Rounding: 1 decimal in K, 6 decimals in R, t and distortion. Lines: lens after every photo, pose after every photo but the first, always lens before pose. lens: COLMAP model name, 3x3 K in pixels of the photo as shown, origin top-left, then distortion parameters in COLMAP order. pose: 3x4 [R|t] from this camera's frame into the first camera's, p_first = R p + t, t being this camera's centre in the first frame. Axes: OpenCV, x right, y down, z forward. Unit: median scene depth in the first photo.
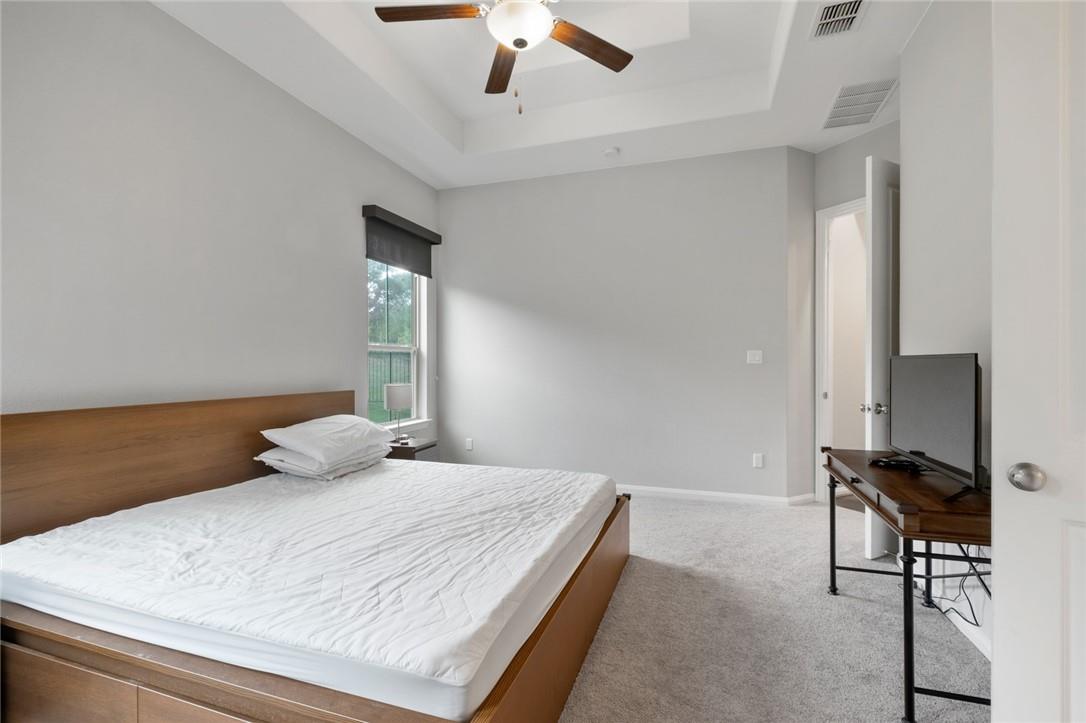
lens RADIAL K [[483.9, 0, 549.2], [0, 483.9, 366.0], [0, 0, 1]] dist [-0.014186, -0.000225]
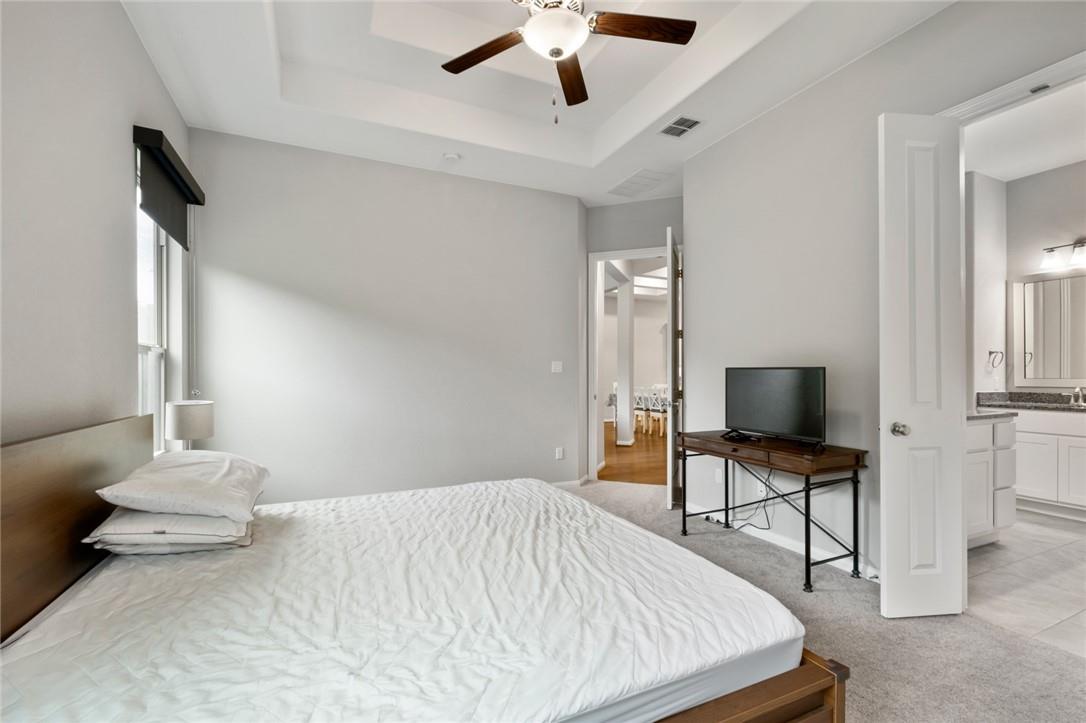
lens RADIAL K [[480.3, 0, 547.8], [0, 480.3, 374.4], [0, 0, 1]] dist [-0.005295, -0.000418]
pose [[0.724461, -0.001603, 0.689314, -0.564060], [0.001008, 0.999999, 0.001267, -0.001263], [-0.689315, -0.000223, 0.724461, 0.212310]]
